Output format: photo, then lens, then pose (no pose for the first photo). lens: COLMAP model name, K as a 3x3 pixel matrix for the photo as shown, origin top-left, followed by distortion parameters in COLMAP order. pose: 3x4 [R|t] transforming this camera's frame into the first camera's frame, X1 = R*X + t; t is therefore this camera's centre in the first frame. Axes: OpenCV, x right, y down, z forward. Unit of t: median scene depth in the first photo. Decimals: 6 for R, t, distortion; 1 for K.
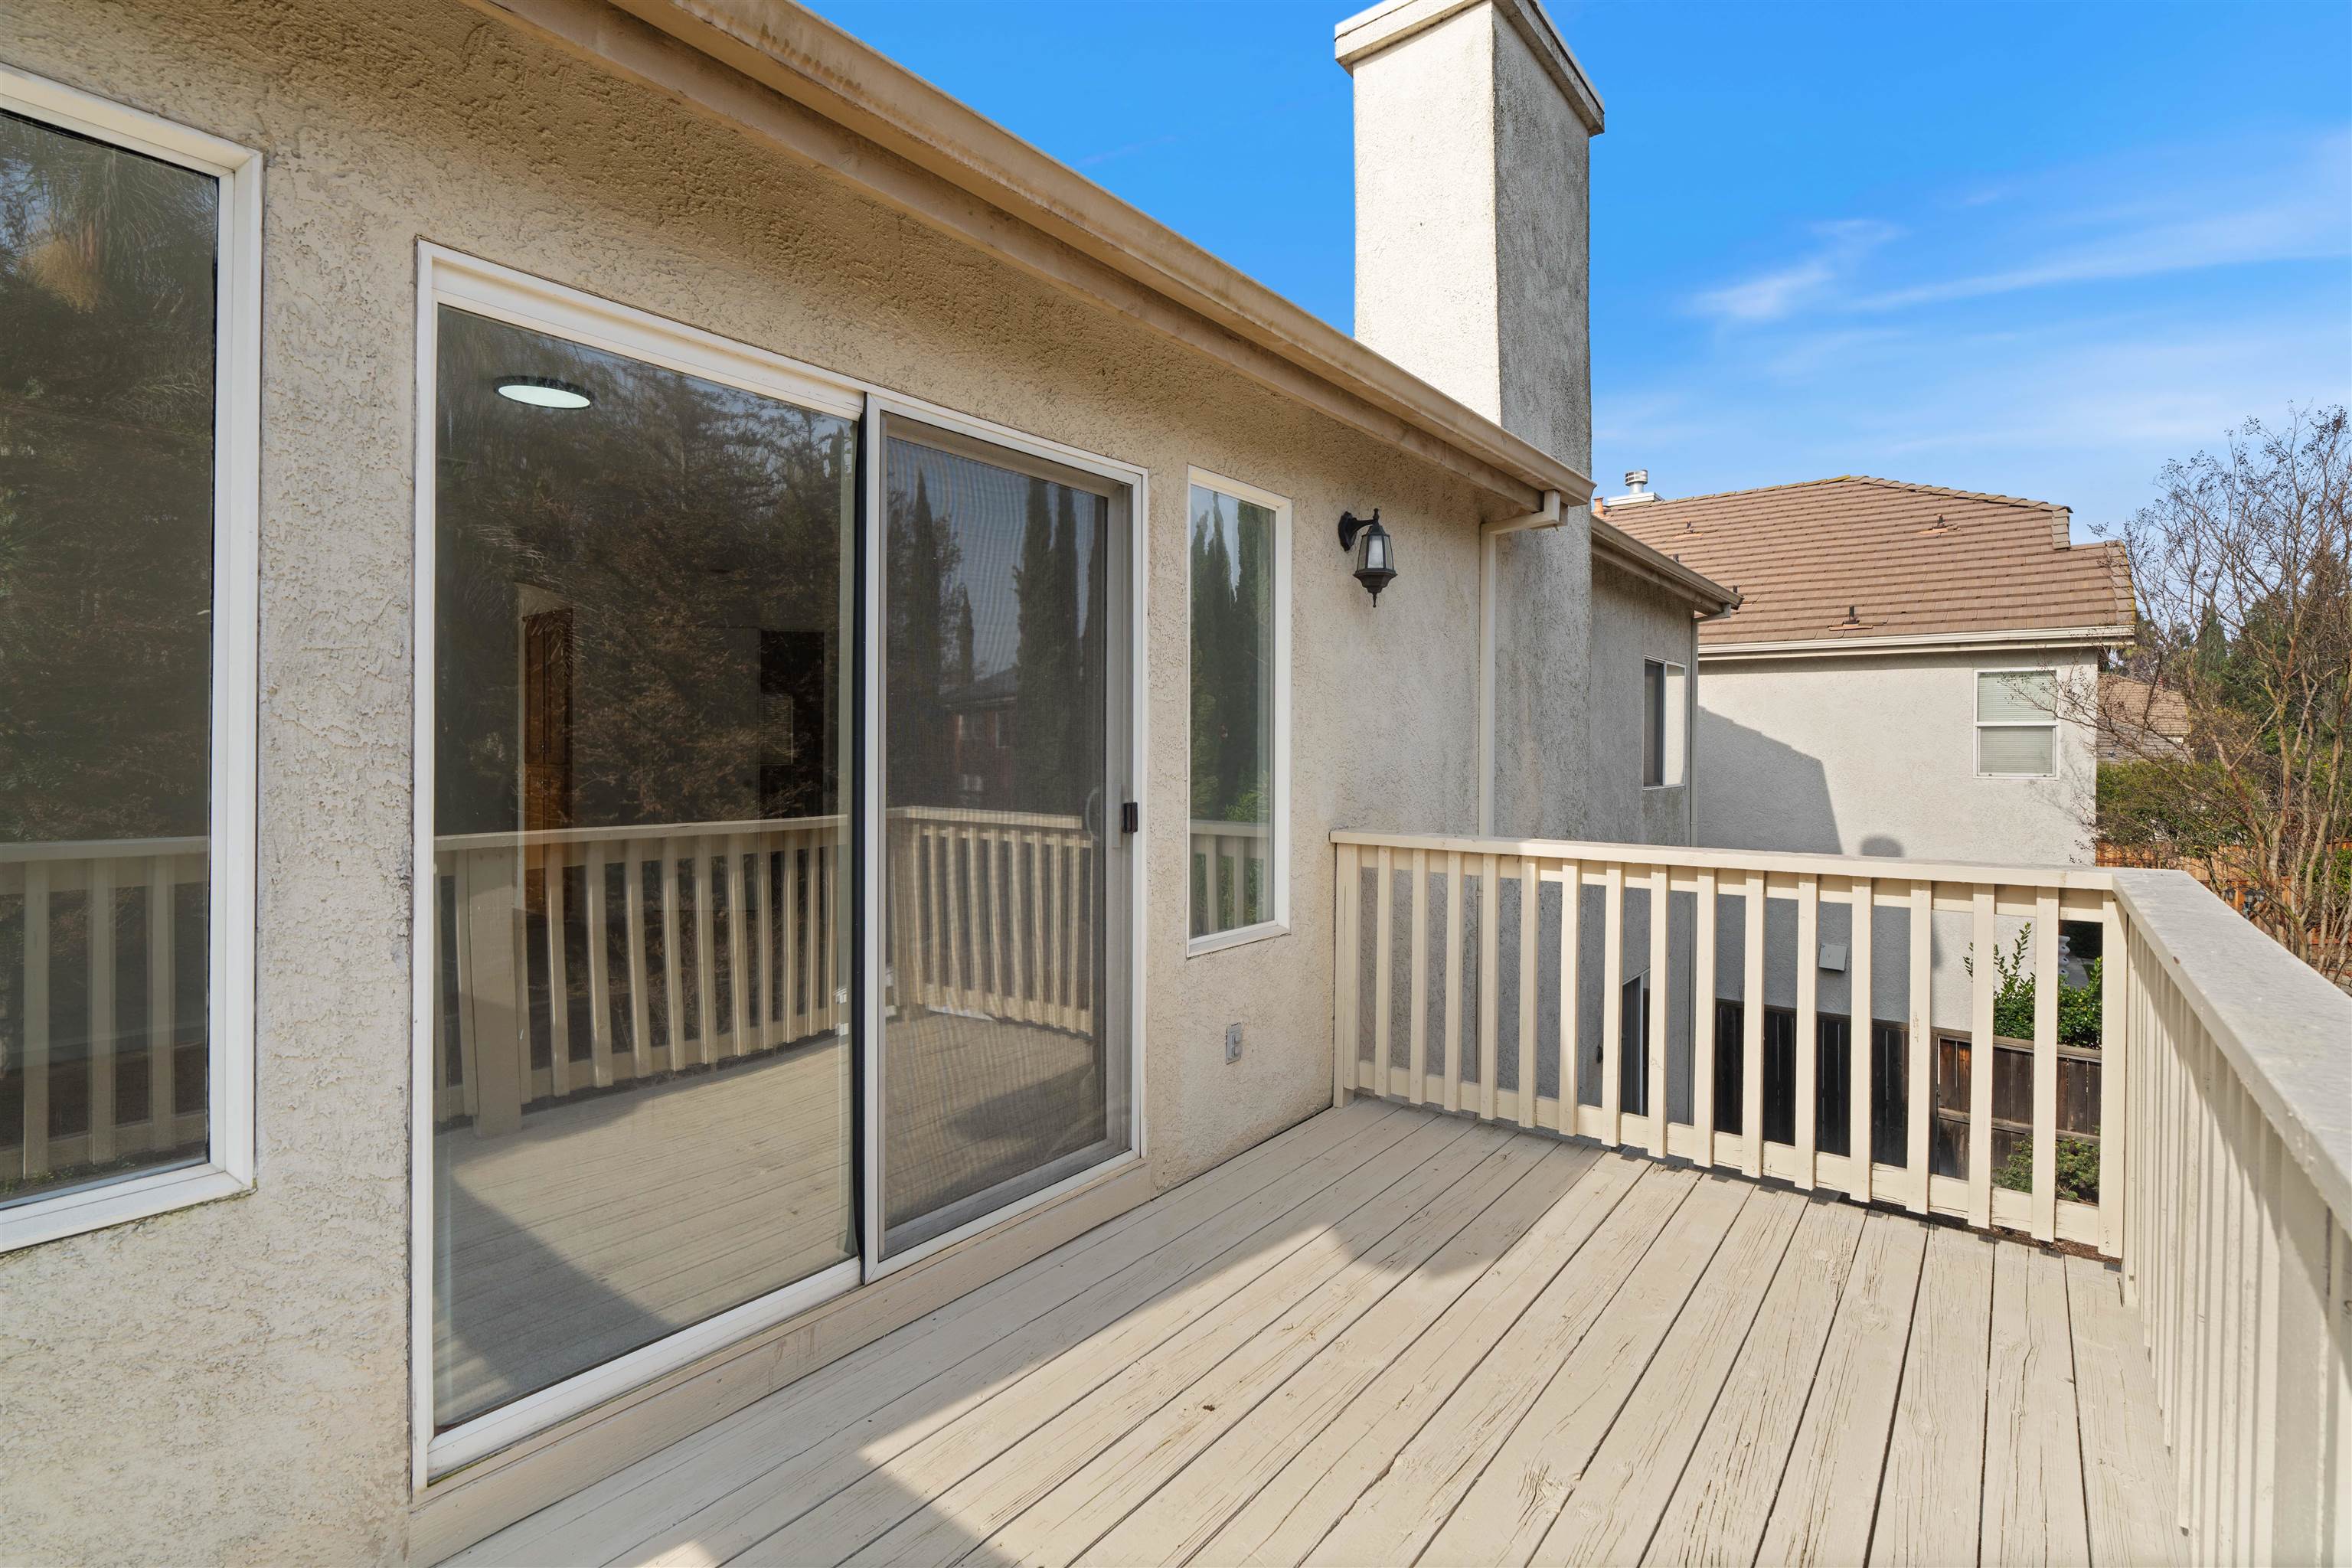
lens RADIAL K [[1061.7, 0, 1171.0], [0, 1061.7, 794.4], [0, 0, 1]] dist [-0.005253, 0.000743]
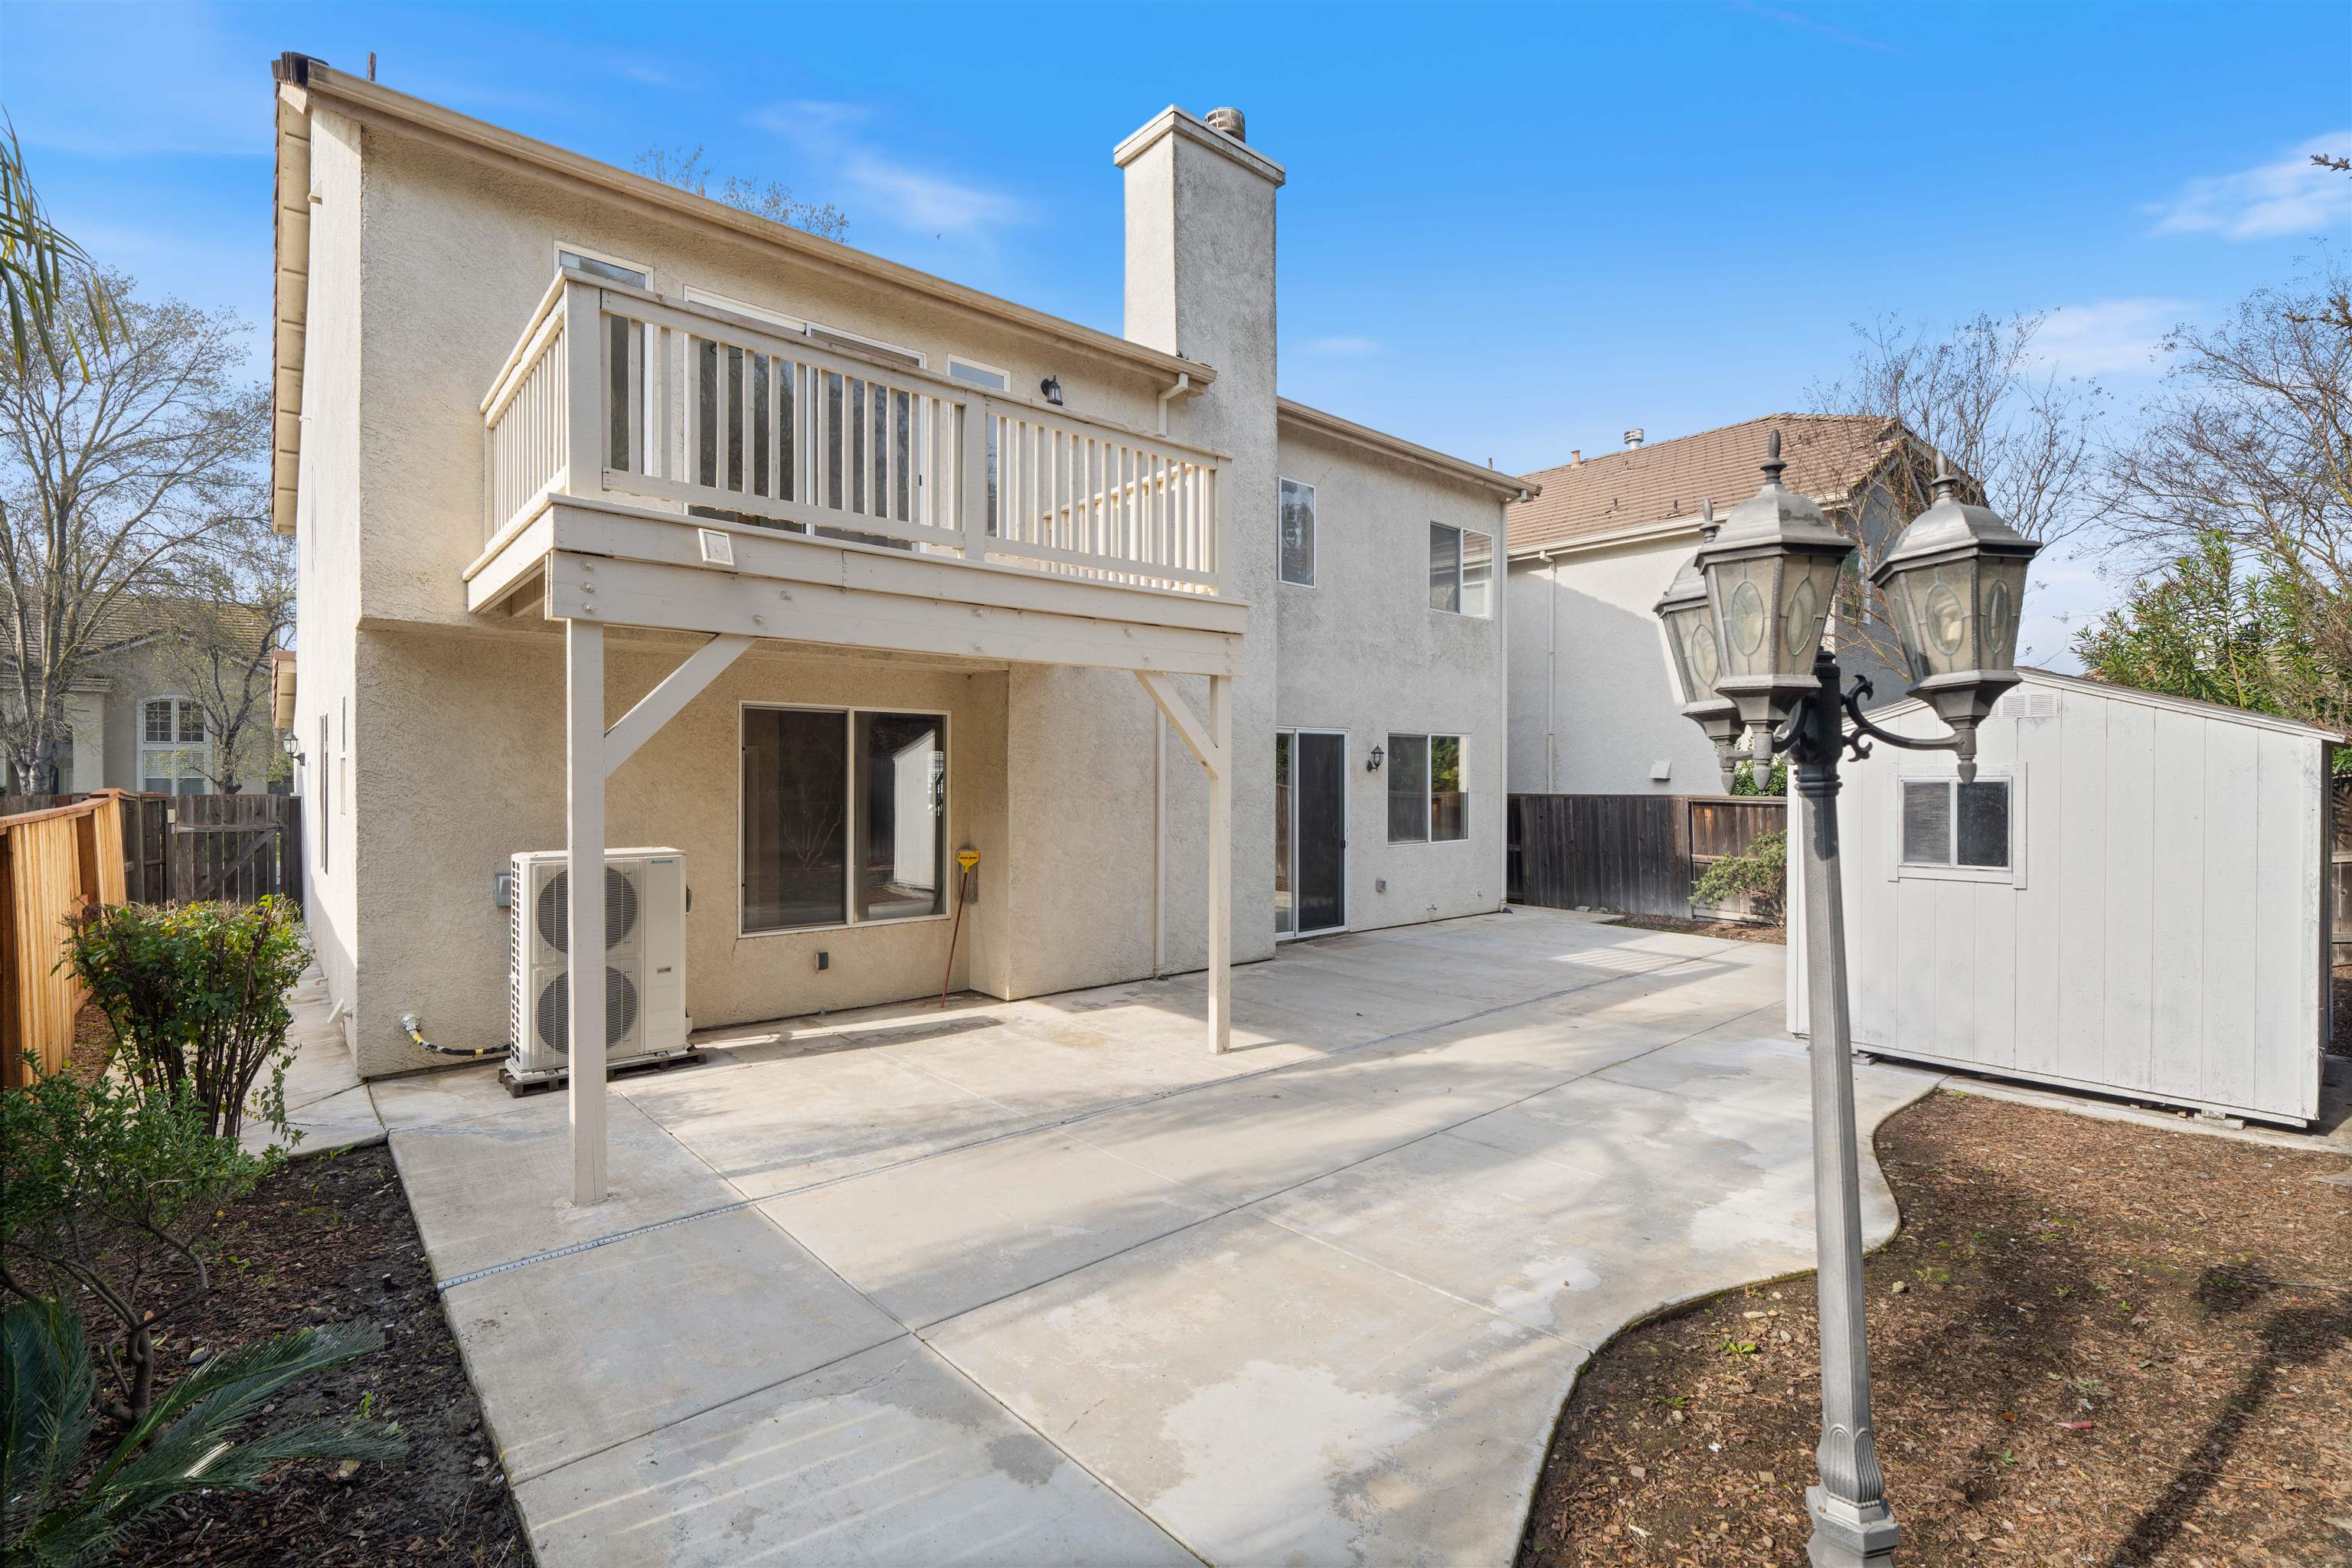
lens RADIAL K [[1061.7, 0, 1171.0], [0, 1061.7, 794.4], [0, 0, 1]] dist [-0.005253, 0.000743]
pose [[0.987400, -0.005405, -0.158155, 0.589890], [0.002131, 0.999780, -0.020865, 0.505824], [0.158233, 0.020265, 0.987194, -0.892084]]
